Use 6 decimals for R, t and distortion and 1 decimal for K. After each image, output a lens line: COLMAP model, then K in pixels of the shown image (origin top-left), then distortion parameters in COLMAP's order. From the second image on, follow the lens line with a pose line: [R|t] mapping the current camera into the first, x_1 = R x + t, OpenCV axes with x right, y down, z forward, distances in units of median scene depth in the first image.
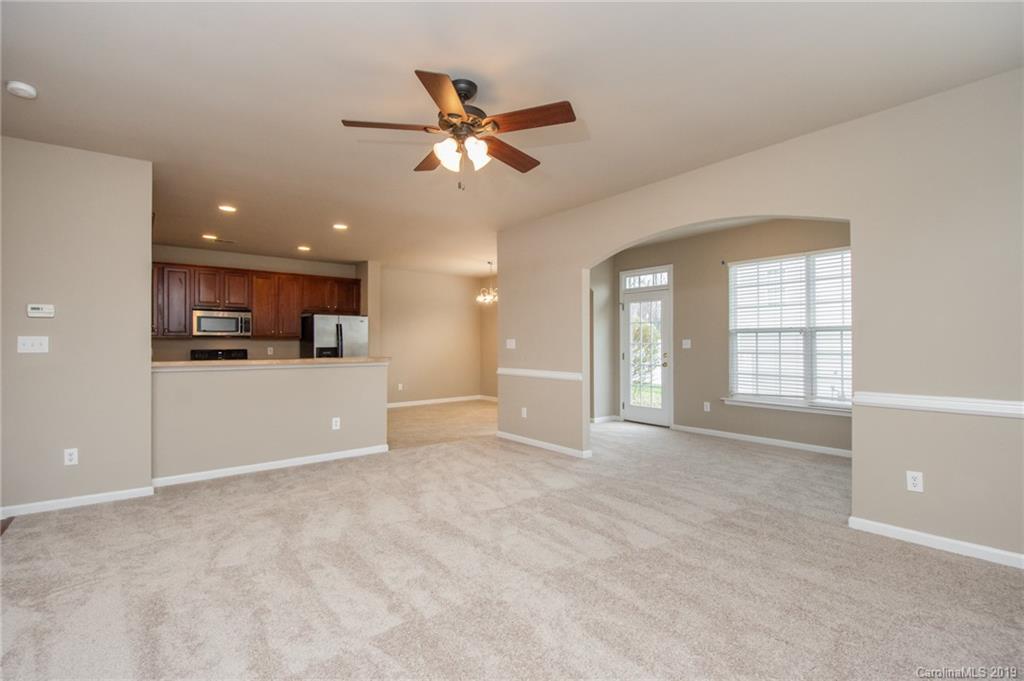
lens RADIAL K [[457.5, 0, 510.6], [0, 457.5, 343.7], [0, 0, 1]] dist [-0.016273, -0.001363]
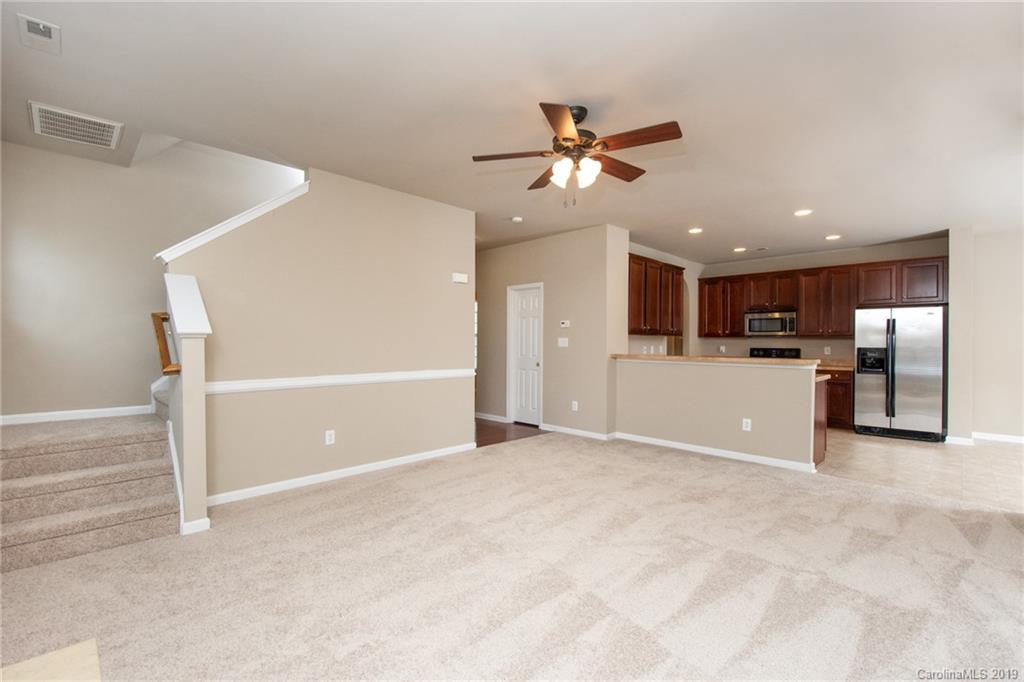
lens RADIAL K [[457.5, 0, 510.5], [0, 457.5, 342.6], [0, 0, 1]] dist [-0.016273, -0.001363]
pose [[0.082194, 0.003631, -0.996610, 0.405020], [-0.005907, 0.999978, 0.003156, -0.000521], [0.996599, 0.005627, 0.082214, 0.308399]]
